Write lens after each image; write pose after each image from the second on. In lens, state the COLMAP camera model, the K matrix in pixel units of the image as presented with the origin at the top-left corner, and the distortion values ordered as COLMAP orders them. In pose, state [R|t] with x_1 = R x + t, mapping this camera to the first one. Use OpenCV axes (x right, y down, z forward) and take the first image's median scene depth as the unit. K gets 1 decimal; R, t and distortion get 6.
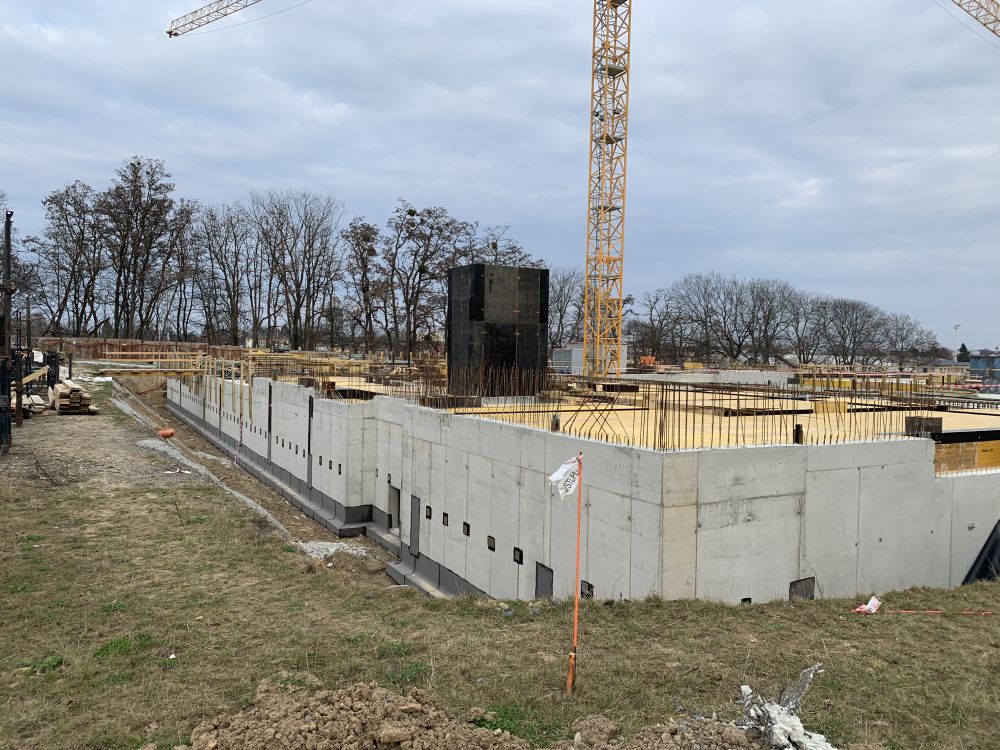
lens RADIAL K [[758.1, 0, 506.9], [0, 758.1, 388.6], [0, 0, 1]] dist [0.055554, -0.071740]
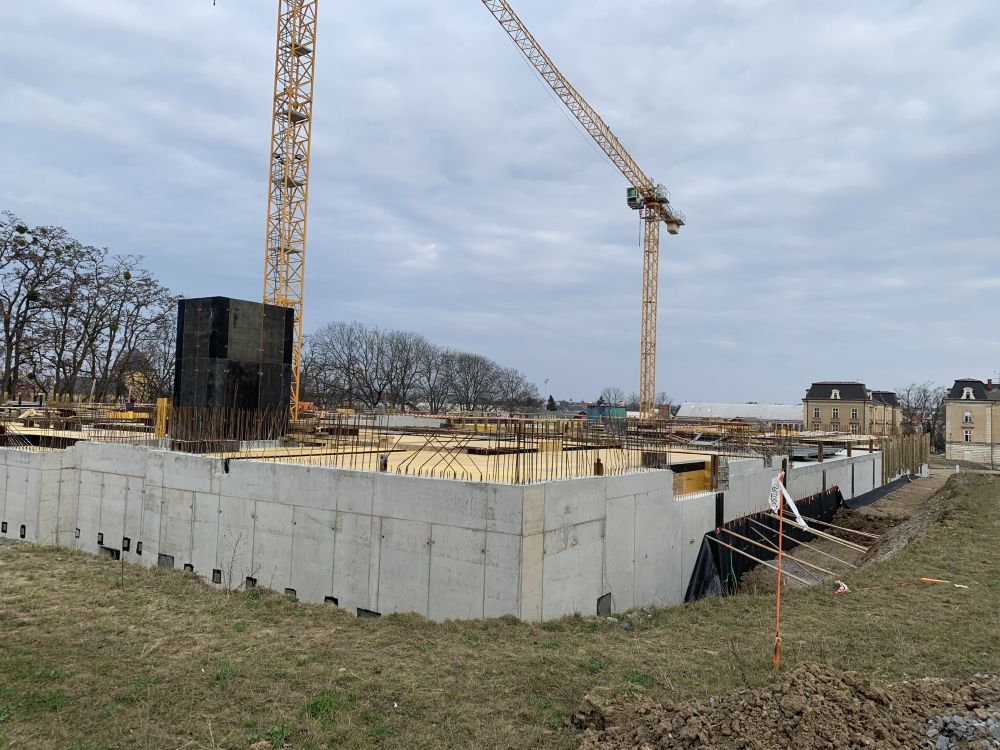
lens RADIAL K [[758.1, 0, 506.0], [0, 758.1, 374.3], [0, 0, 1]] dist [0.055554, -0.071740]
pose [[0.887701, 0.031651, 0.459331, -0.151264], [0.005424, 0.996846, -0.079172, 0.005396], [-0.460388, 0.072772, 0.884730, 0.019943]]
